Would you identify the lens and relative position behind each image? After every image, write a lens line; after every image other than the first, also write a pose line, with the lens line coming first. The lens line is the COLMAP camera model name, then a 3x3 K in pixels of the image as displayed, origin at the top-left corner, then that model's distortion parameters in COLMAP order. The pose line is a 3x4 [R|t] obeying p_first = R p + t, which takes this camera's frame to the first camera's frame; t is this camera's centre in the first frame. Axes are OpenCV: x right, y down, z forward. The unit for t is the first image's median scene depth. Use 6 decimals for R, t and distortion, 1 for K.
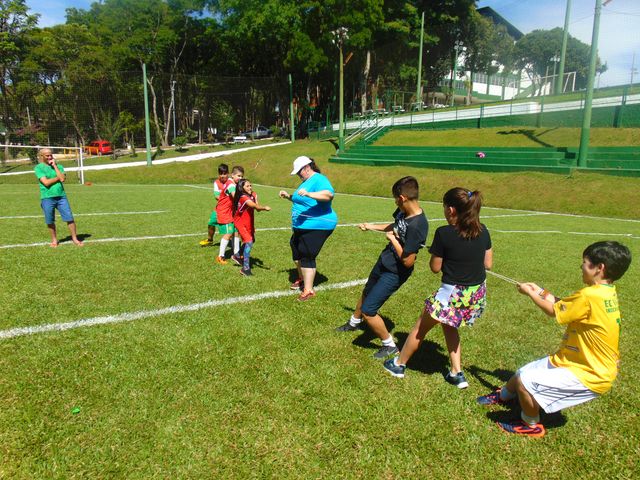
lens RADIAL K [[453.9, 0, 319.1], [0, 453.9, 240.8], [0, 0, 1]] dist [0.000362, 0.023369]
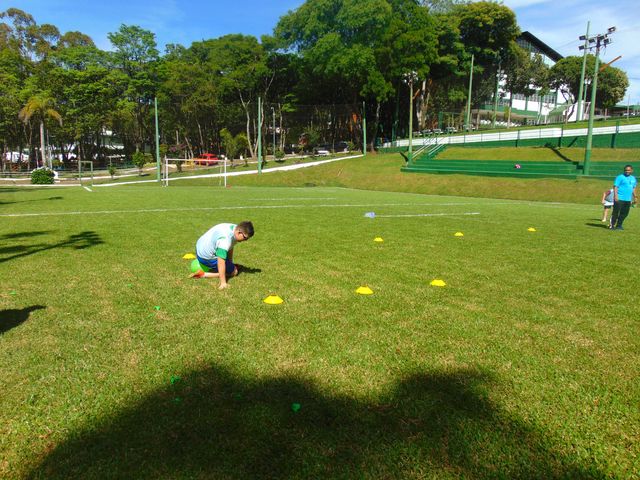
lens RADIAL K [[477.7, 0, 322.9], [0, 477.7, 240.8], [0, 0, 1]] dist [-0.016842, 0.051630]
pose [[0.998544, 0.011868, -0.052616, -0.112235], [-0.013373, 0.999509, -0.028349, 0.062006], [0.052254, 0.029012, 0.998212, -0.339584]]
